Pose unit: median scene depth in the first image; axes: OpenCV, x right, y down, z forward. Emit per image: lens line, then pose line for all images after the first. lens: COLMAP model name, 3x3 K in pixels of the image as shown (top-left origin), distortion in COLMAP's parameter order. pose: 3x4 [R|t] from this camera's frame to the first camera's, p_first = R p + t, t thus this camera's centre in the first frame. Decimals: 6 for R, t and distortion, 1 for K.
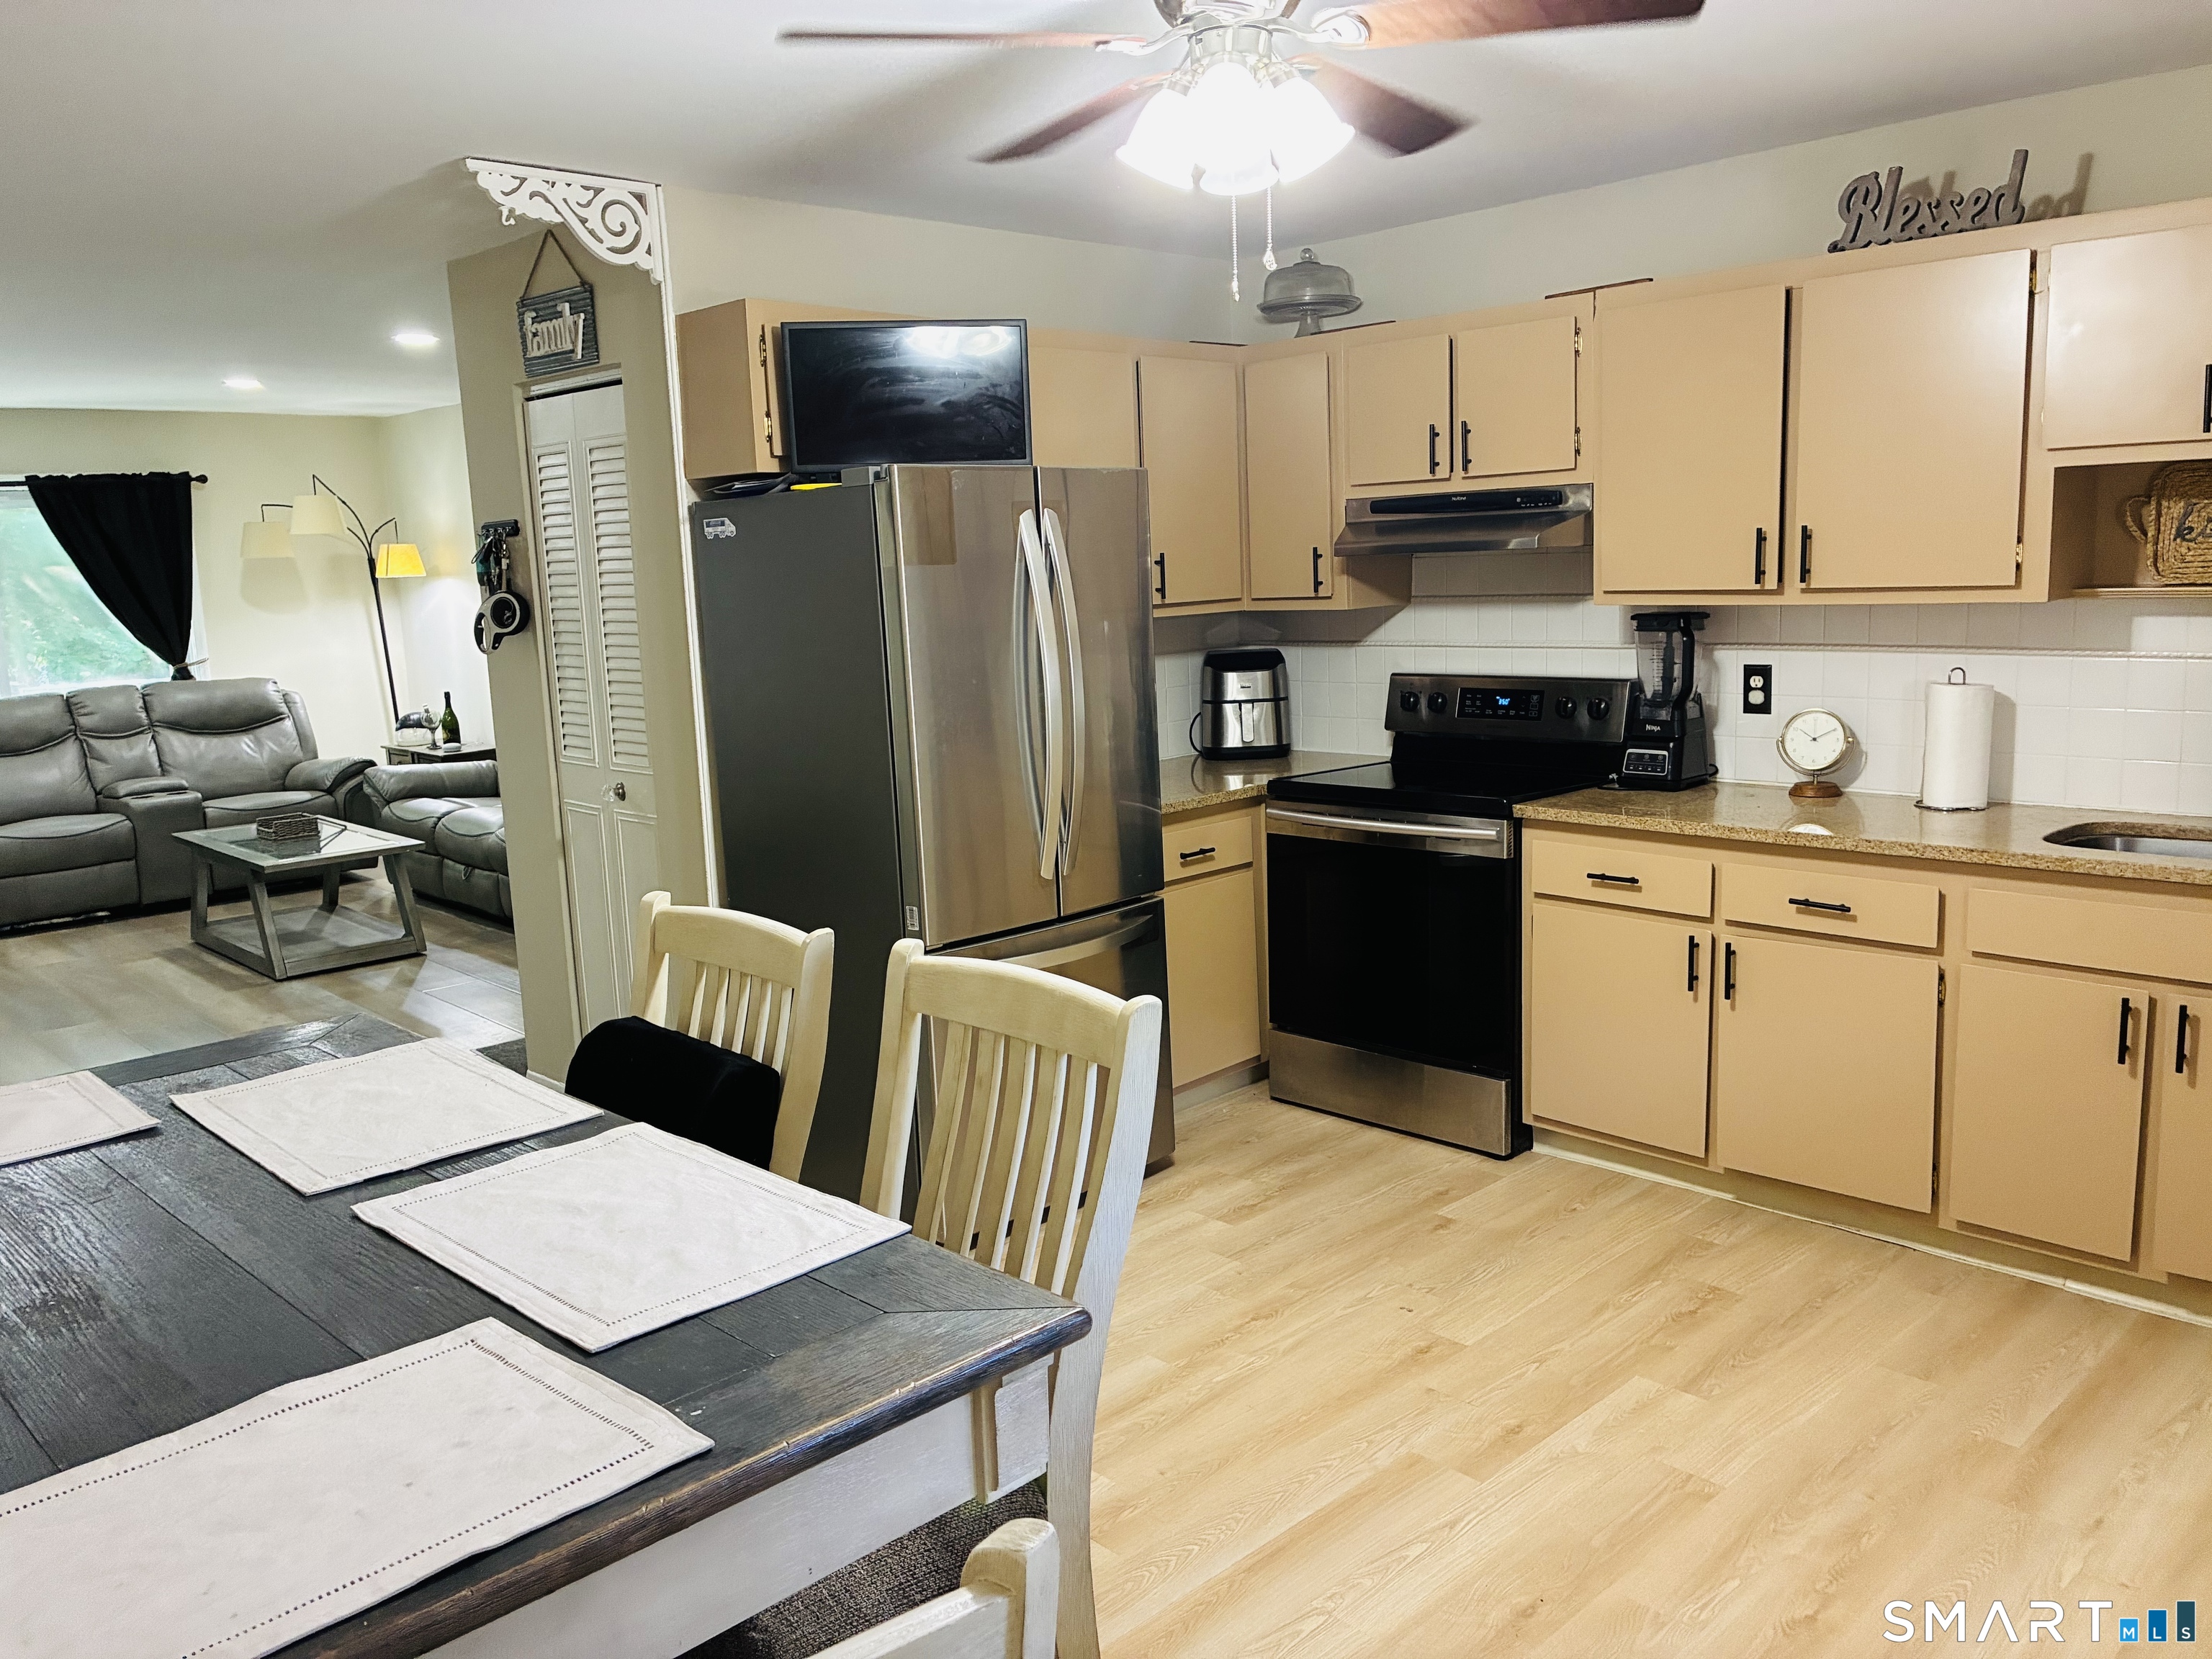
lens RADIAL K [[1663.8, 0, 1121.0], [0, 1663.8, 819.5], [0, 0, 1]] dist [0.057084, -0.075438]
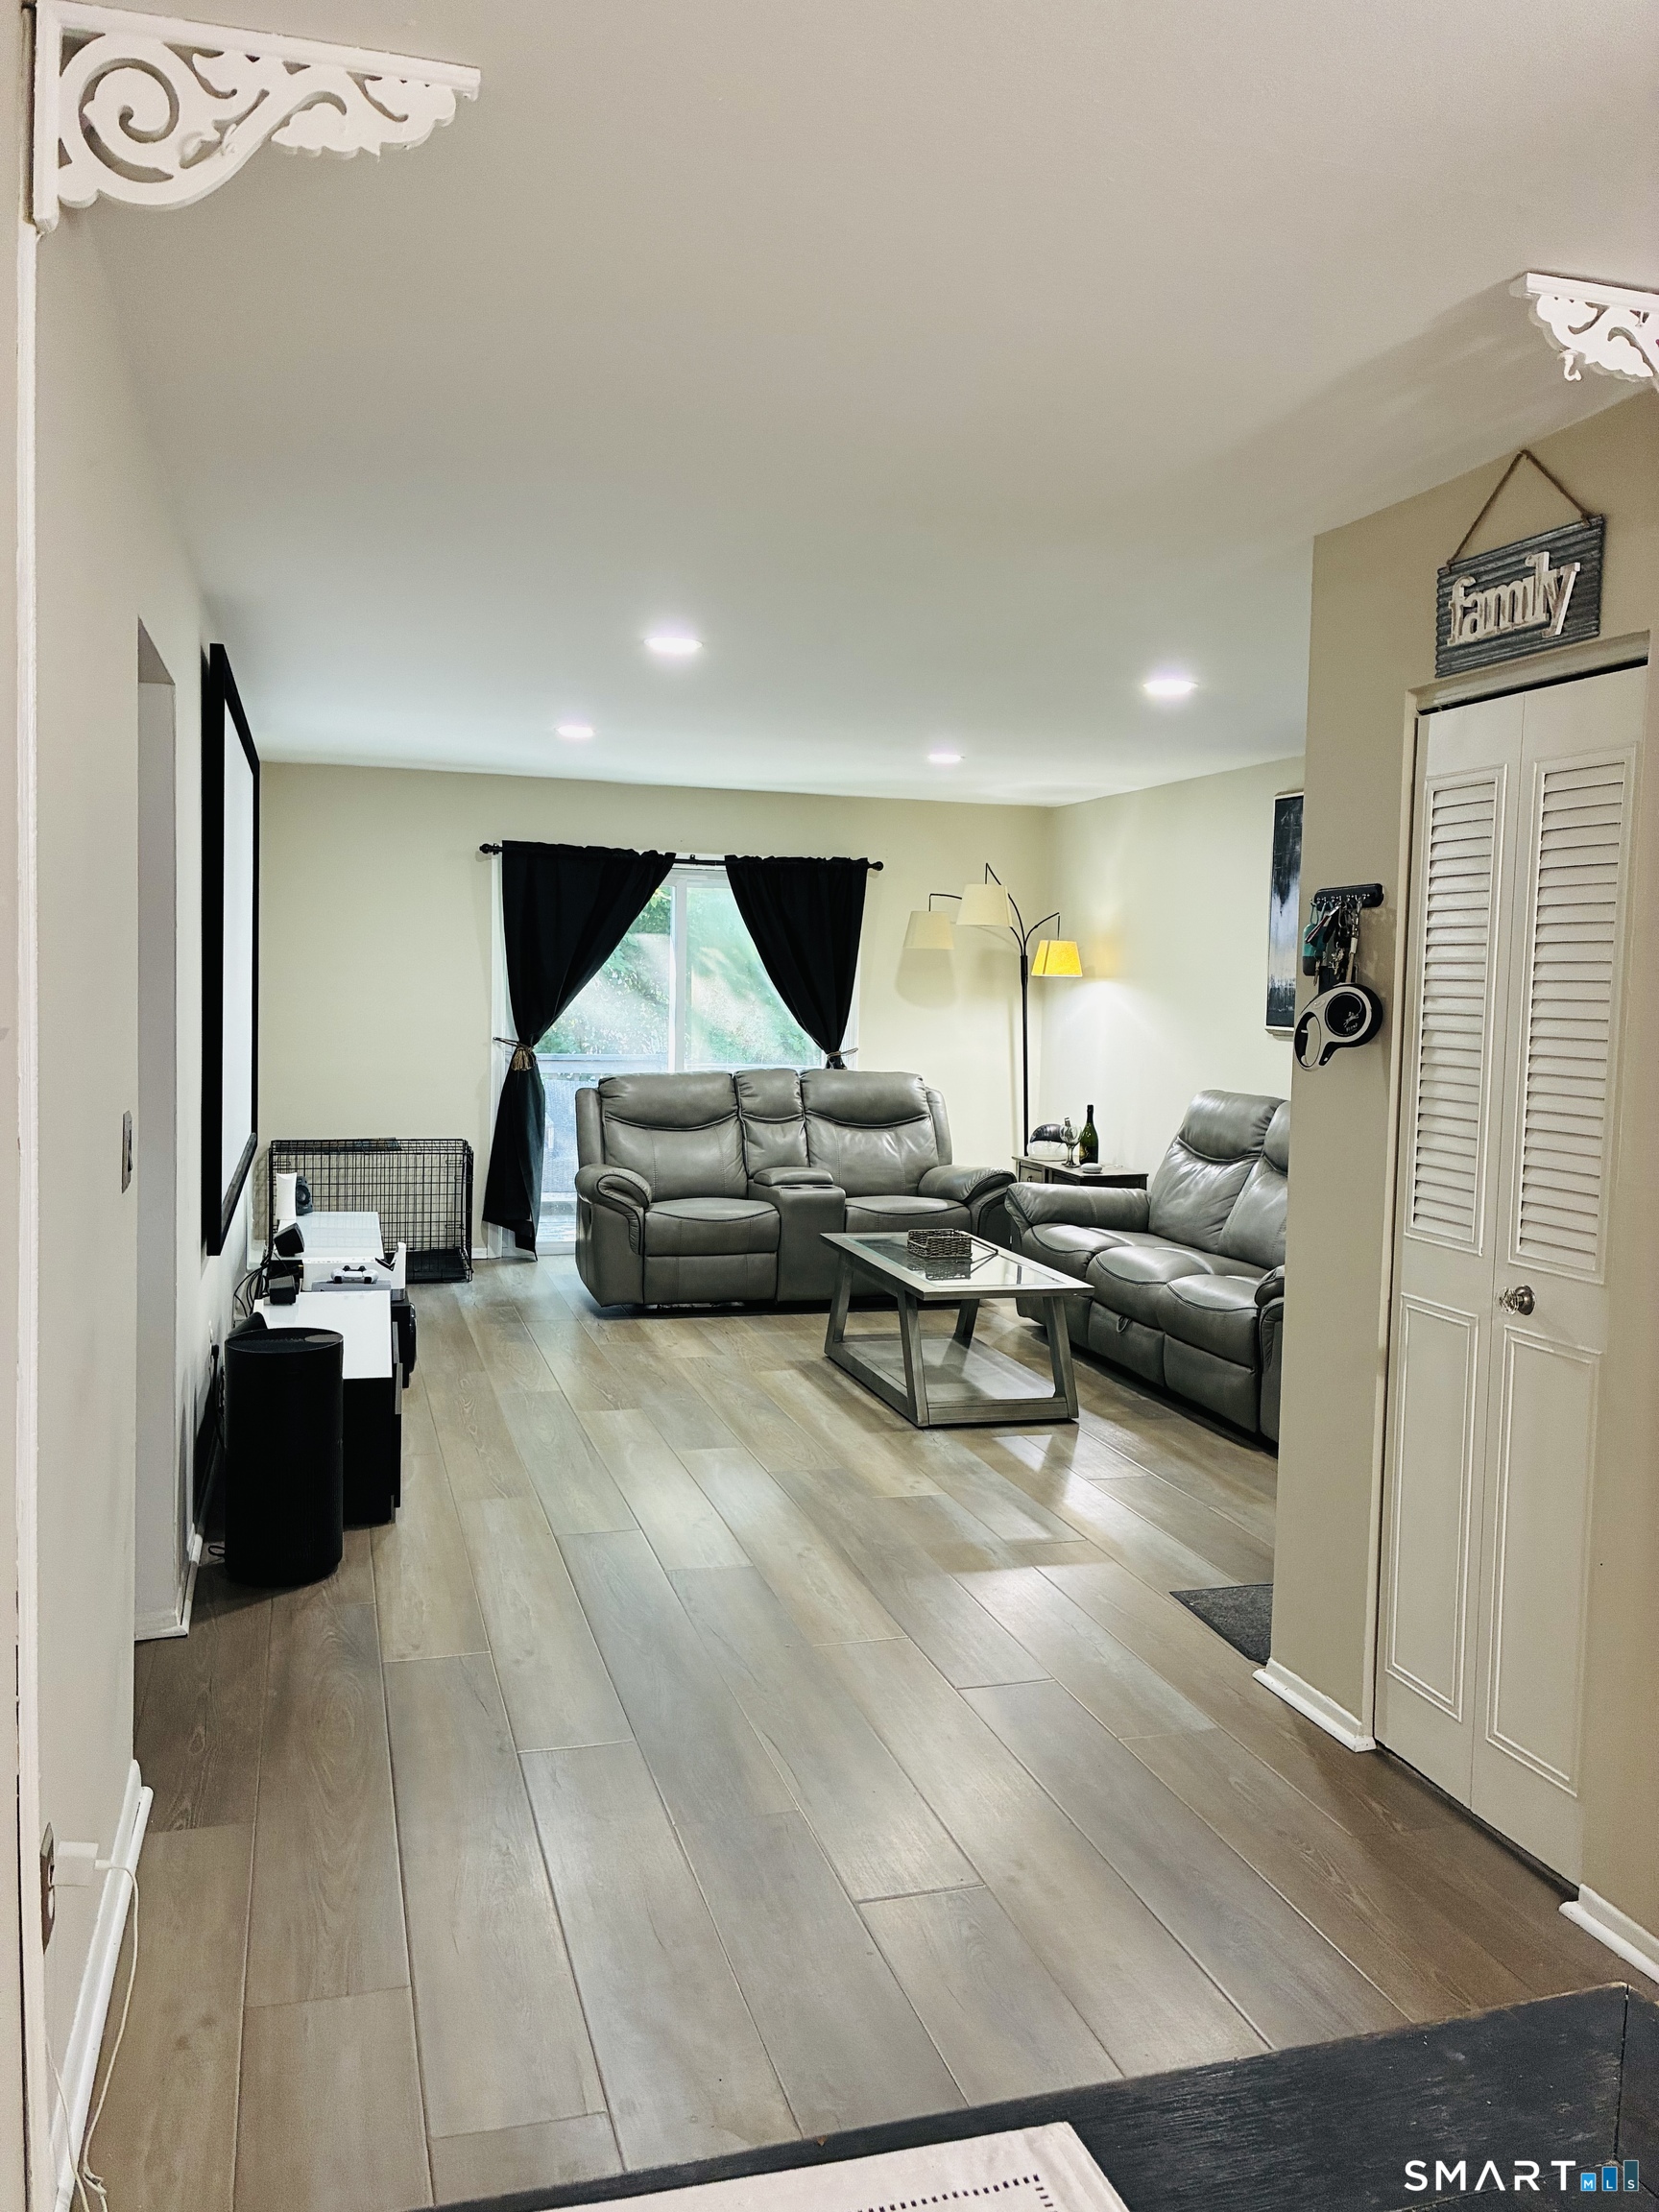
lens RADIAL K [[1663.8, 0, 846.5], [0, 1663.8, 1095.4], [0, 0, 1]] dist [0.057084, -0.075438]
pose [[0.890124, 0.089266, -0.446890, -0.263144], [-0.129496, 0.989749, -0.060232, -0.023329], [0.436932, 0.111484, 0.892559, 0.321322]]
